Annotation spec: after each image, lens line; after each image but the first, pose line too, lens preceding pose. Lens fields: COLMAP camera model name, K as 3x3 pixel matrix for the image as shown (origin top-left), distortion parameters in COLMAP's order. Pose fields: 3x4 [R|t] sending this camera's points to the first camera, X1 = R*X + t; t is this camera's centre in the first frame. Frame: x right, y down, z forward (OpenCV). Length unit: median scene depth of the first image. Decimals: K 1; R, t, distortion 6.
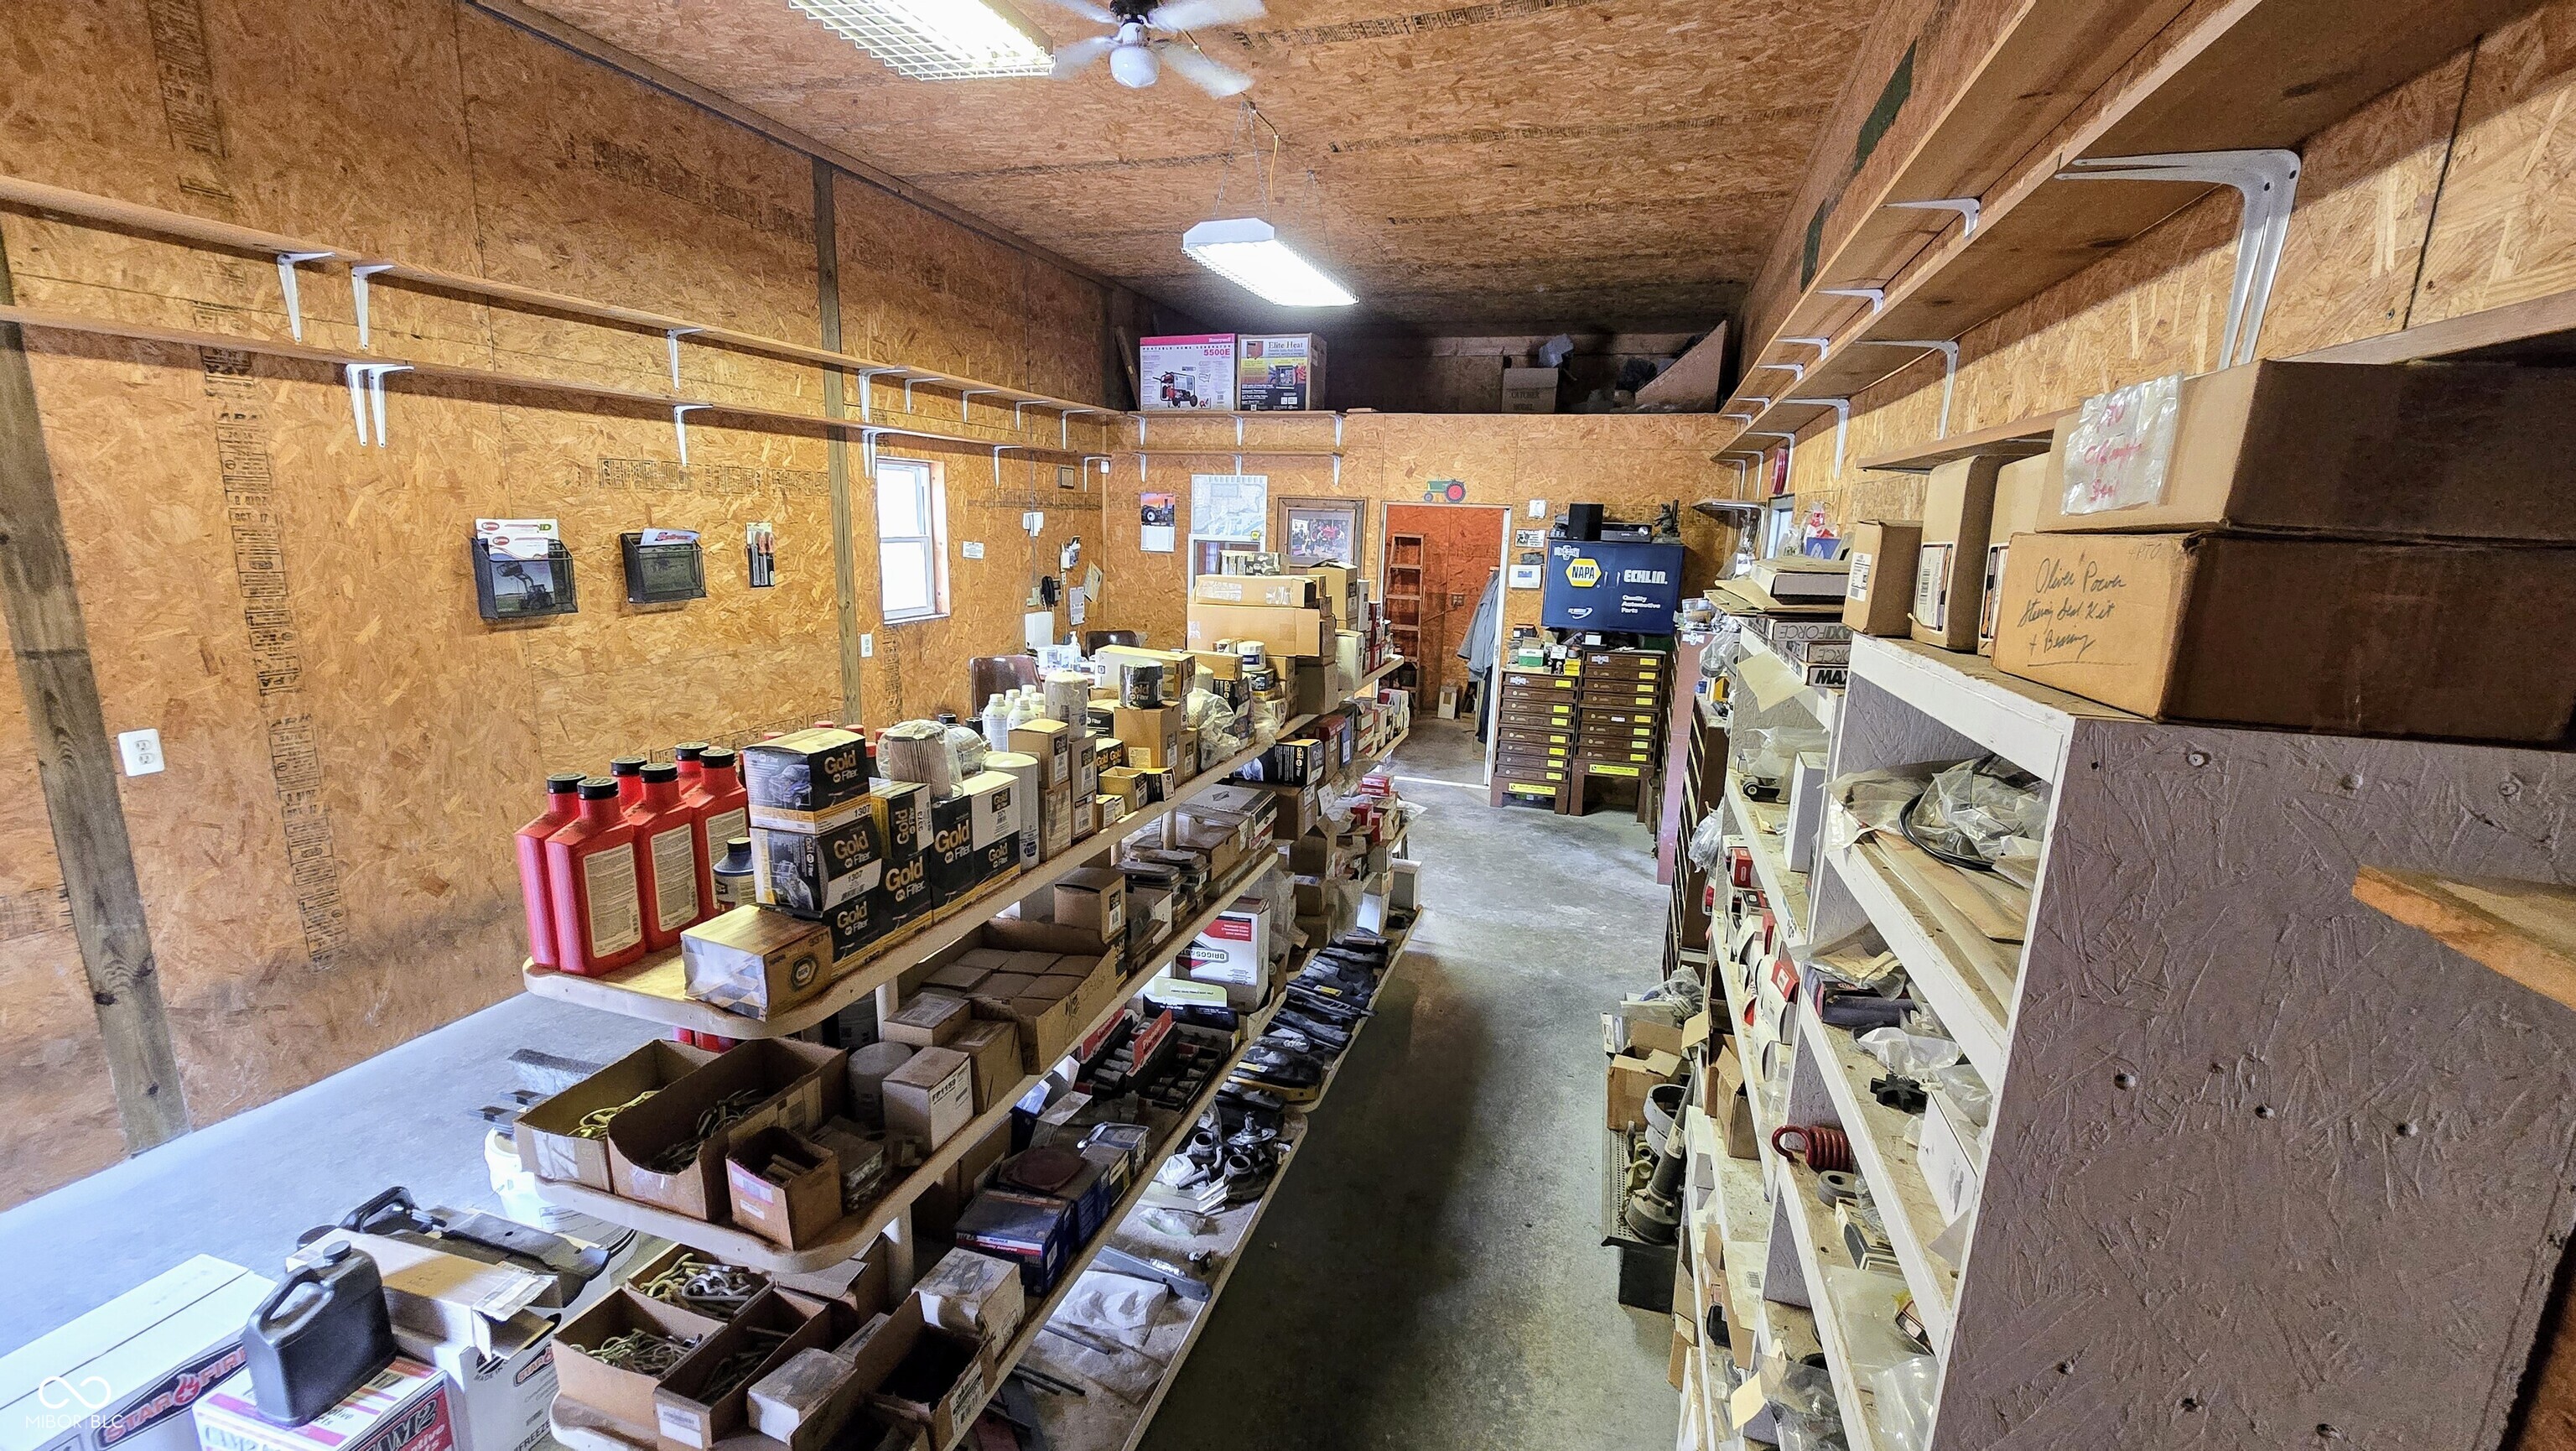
lens RADIAL K [[1051.5, 0, 1281.8], [0, 1051.5, 737.6], [0, 0, 1]] dist [-0.001747, -0.001267]
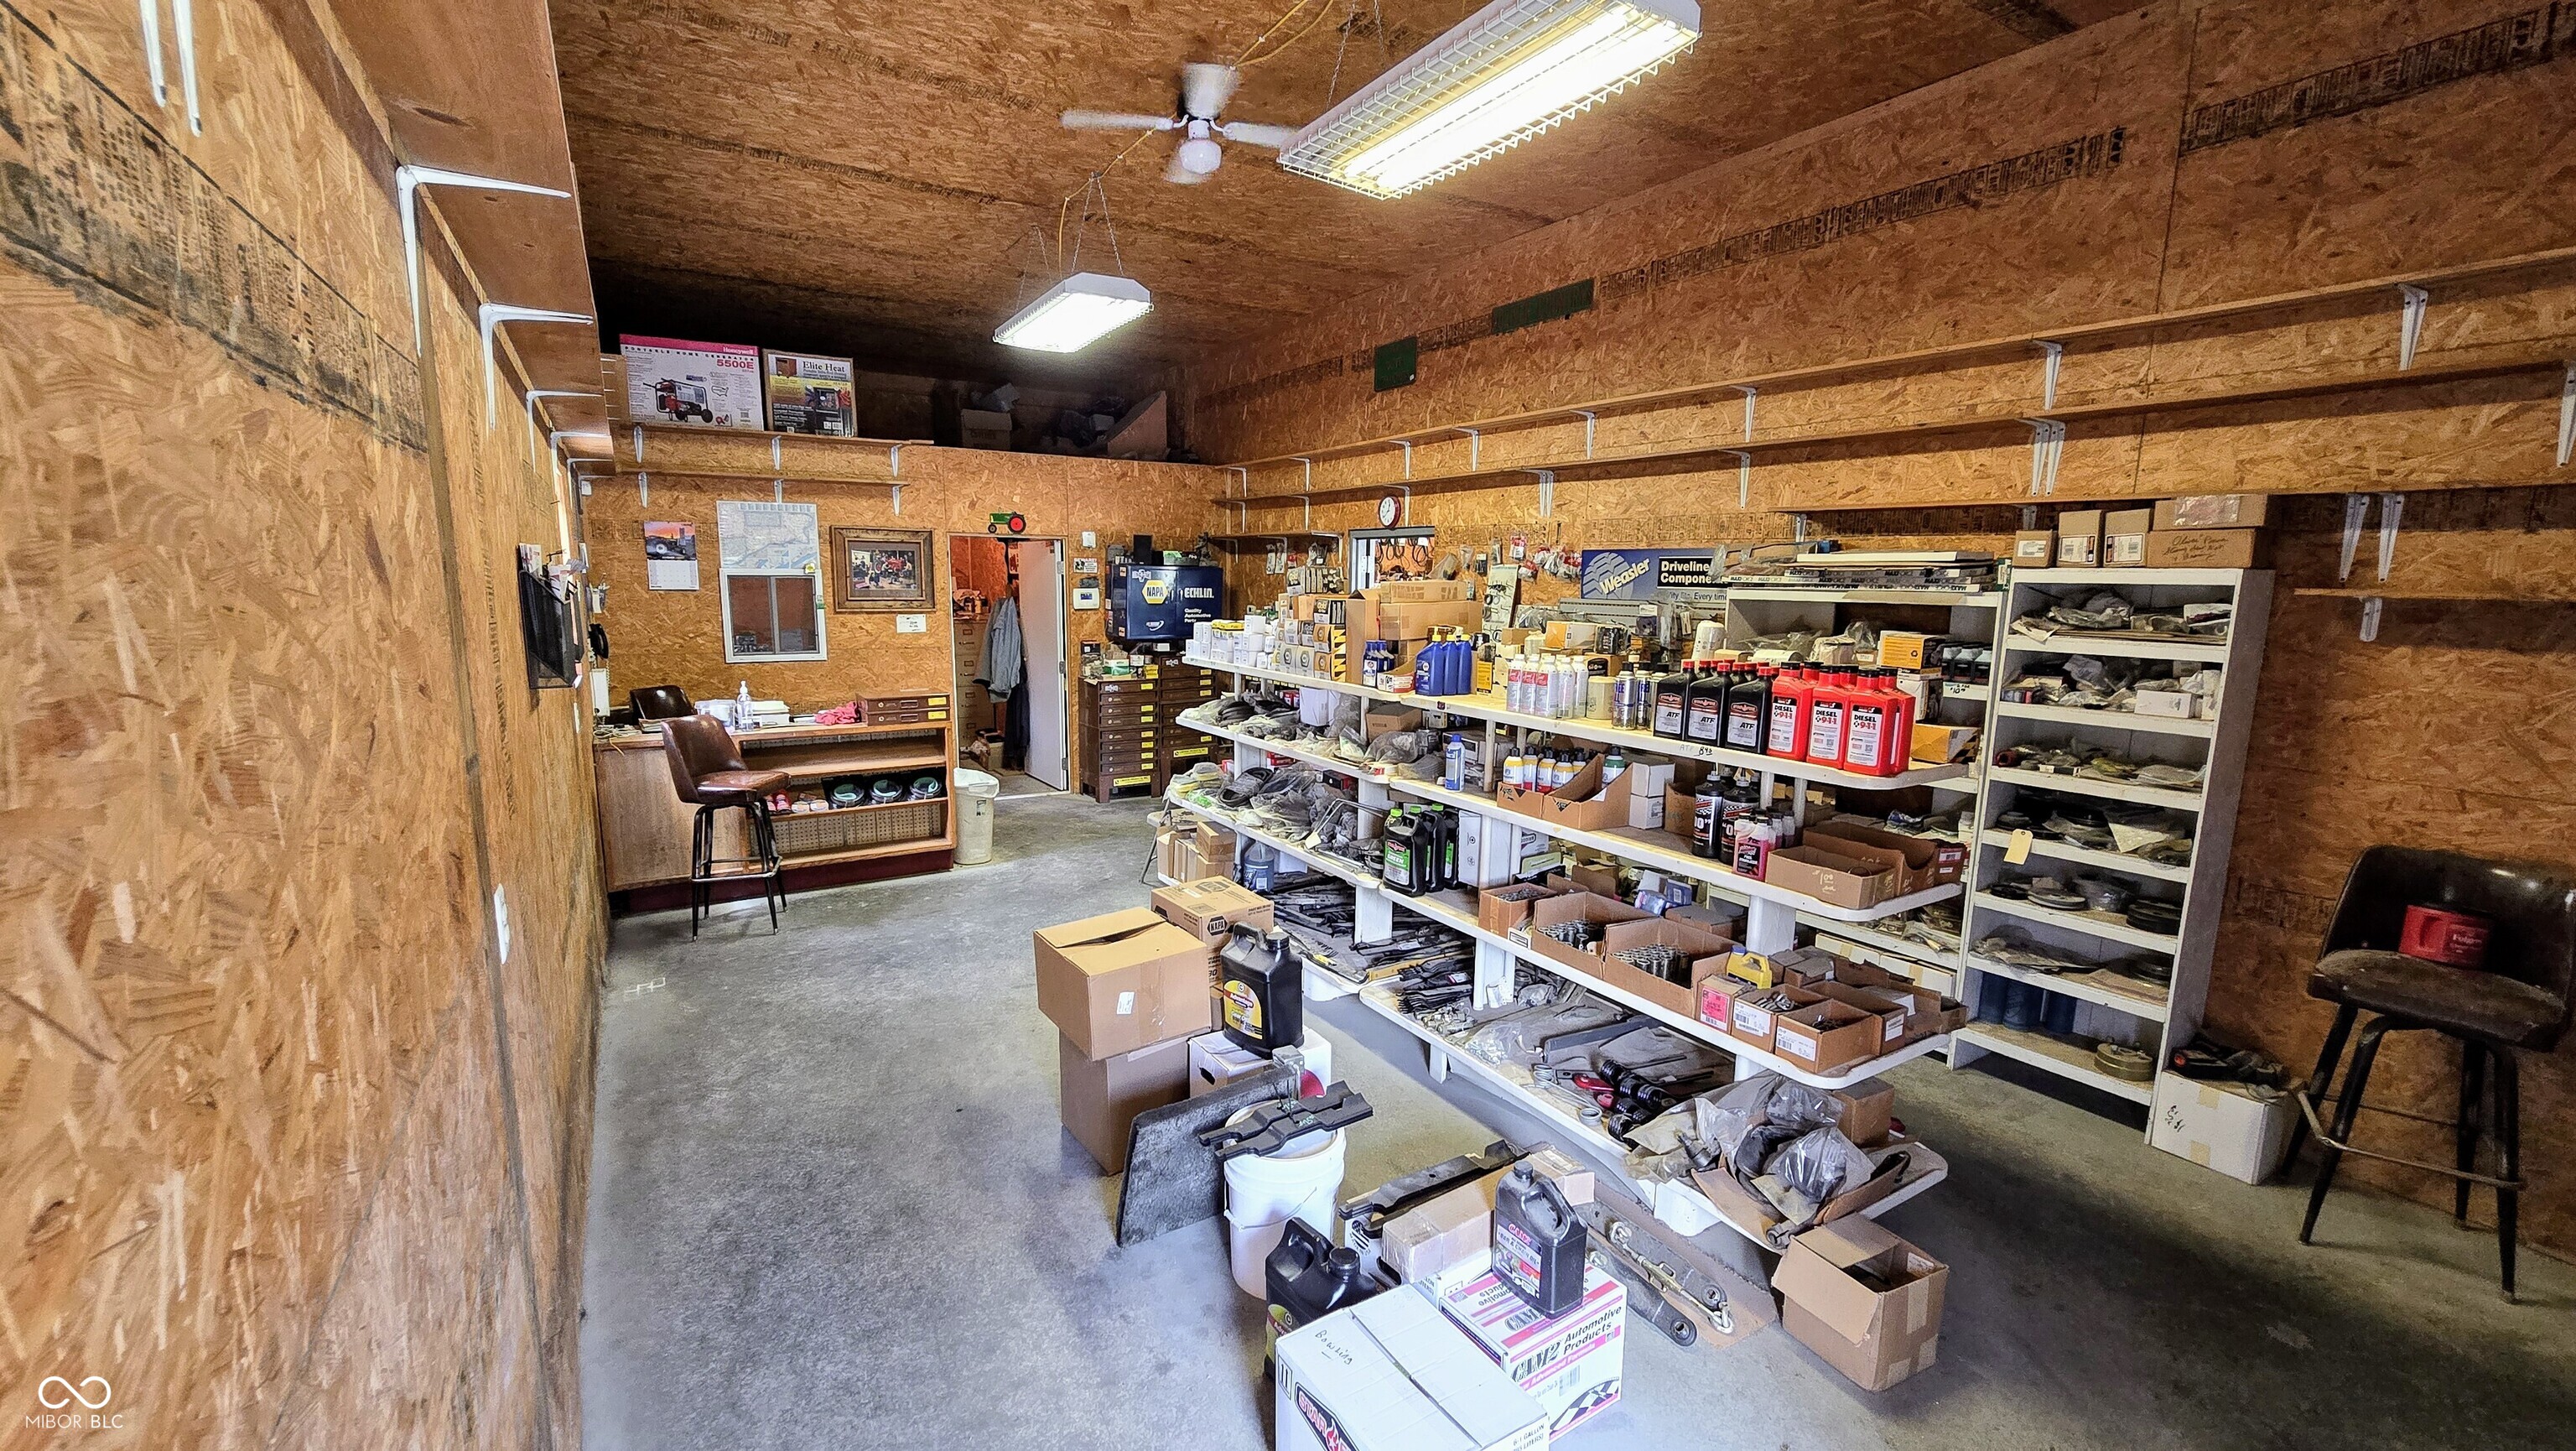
lens RADIAL K [[1051.5, 0, 1281.8], [0, 1051.5, 737.6], [0, 0, 1]] dist [-0.001747, -0.001267]
pose [[0.652883, -0.138393, 0.744709, -0.476857], [0.164887, 0.985557, 0.038596, -0.014028], [-0.739294, 0.097594, 0.666273, 0.099707]]
